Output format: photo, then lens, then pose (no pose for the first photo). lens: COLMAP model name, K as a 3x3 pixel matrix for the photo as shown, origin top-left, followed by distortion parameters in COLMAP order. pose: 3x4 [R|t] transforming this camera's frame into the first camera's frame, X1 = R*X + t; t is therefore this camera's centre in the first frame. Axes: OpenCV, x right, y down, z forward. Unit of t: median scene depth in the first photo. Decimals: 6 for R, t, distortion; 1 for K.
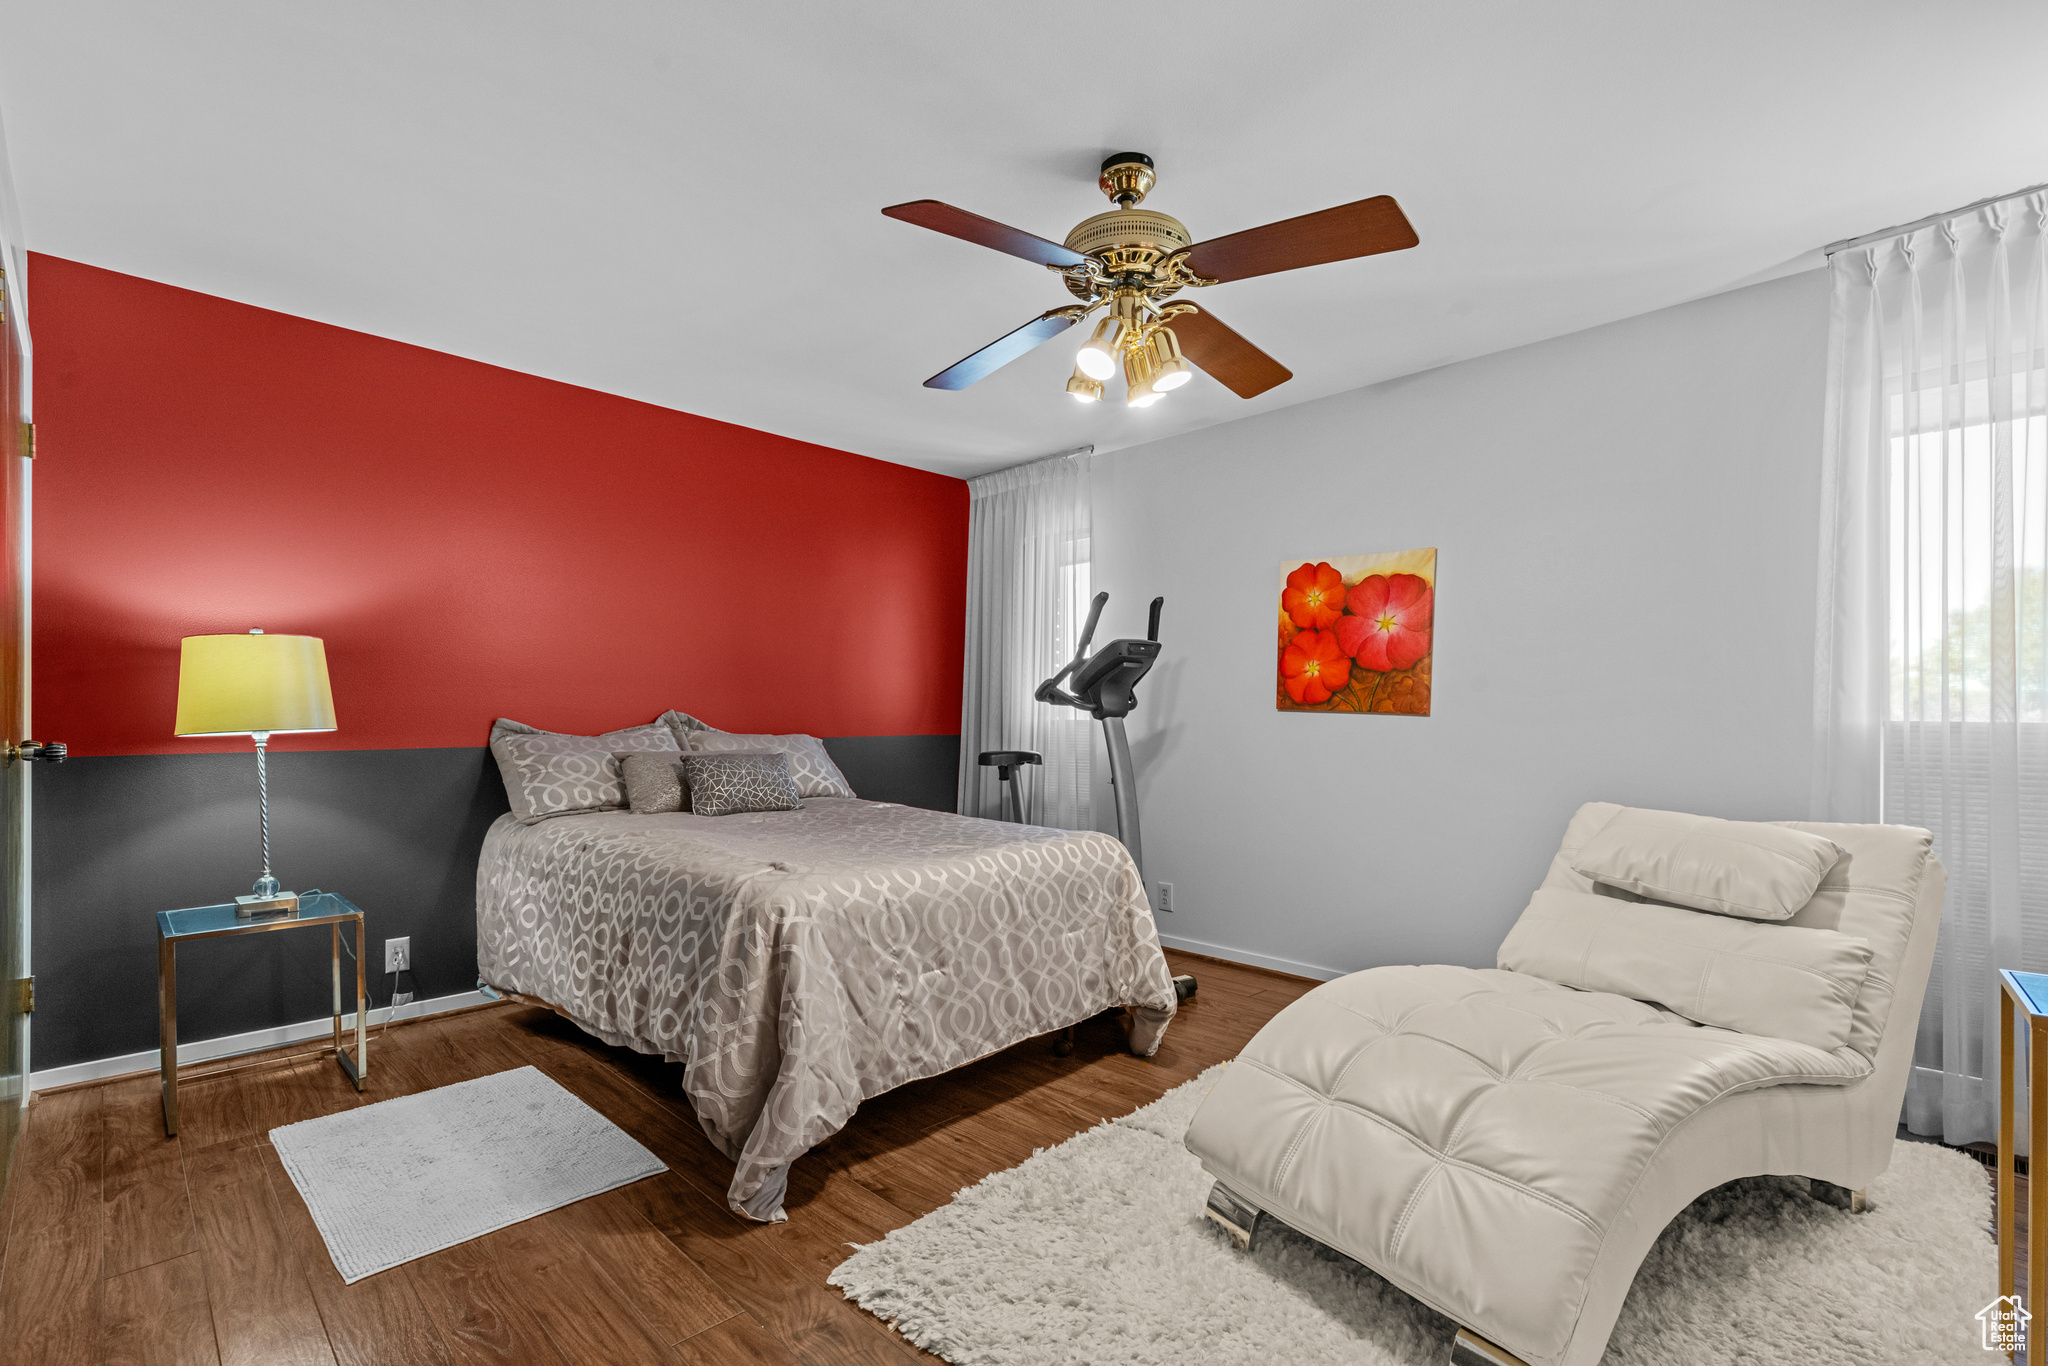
lens RADIAL K [[923.3, 0, 1028.7], [0, 923.3, 690.6], [0, 0, 1]] dist [0.001547, 0.000843]
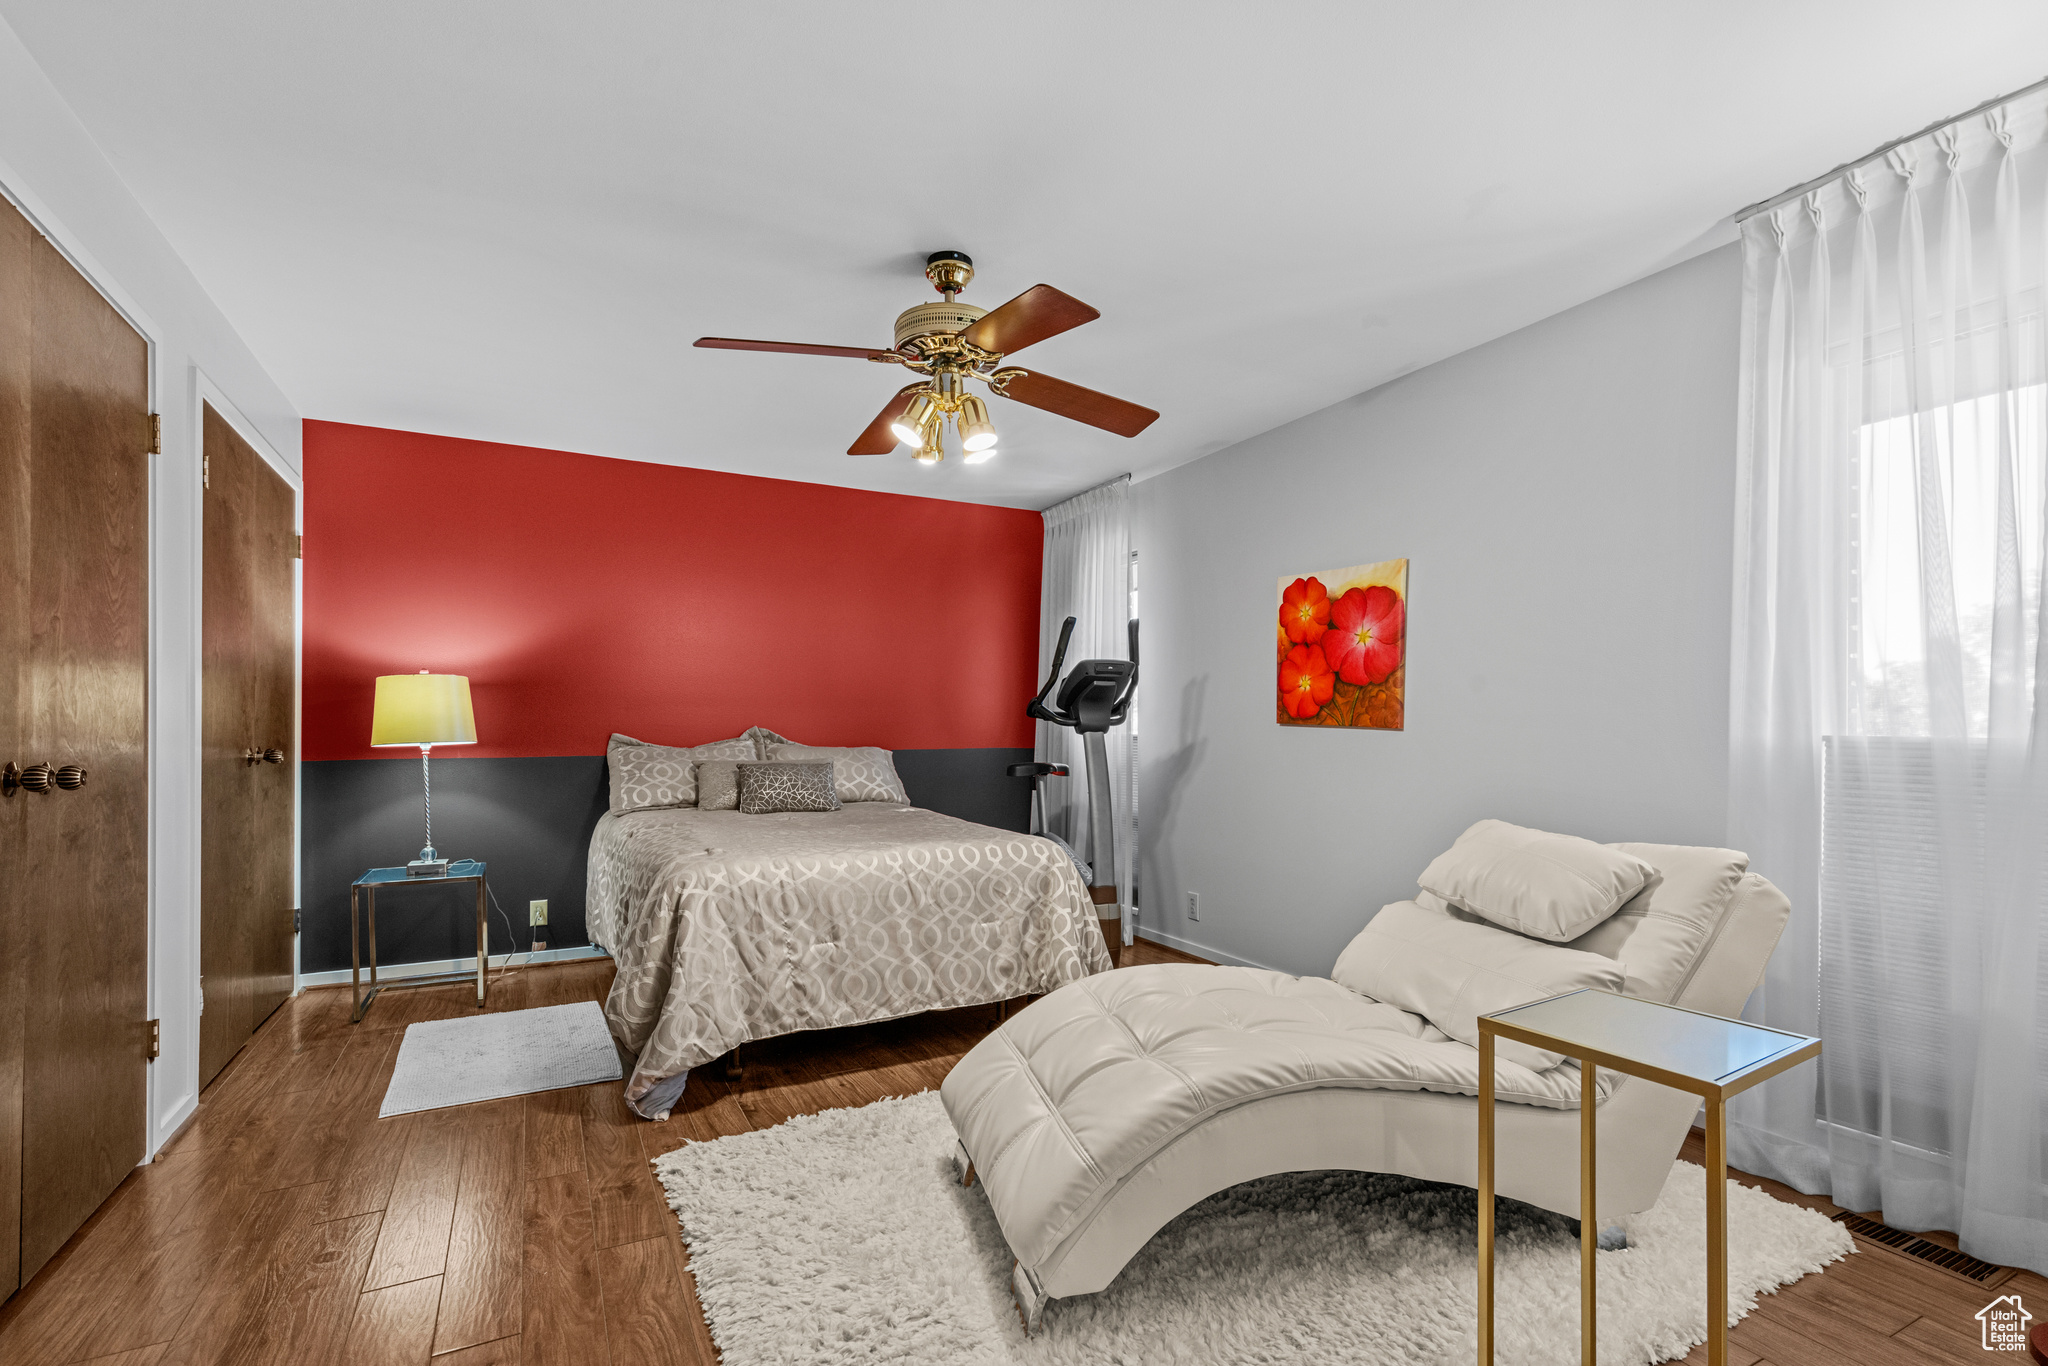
lens RADIAL K [[923.3, 0, 1015.9], [0, 923.3, 697.2], [0, 0, 1]] dist [0.001547, 0.000843]
pose [[0.955549, -0.012527, -0.294567, 0.446728], [0.010299, 0.999905, -0.009116, -0.004025], [0.294653, 0.005677, 0.955587, -0.075375]]
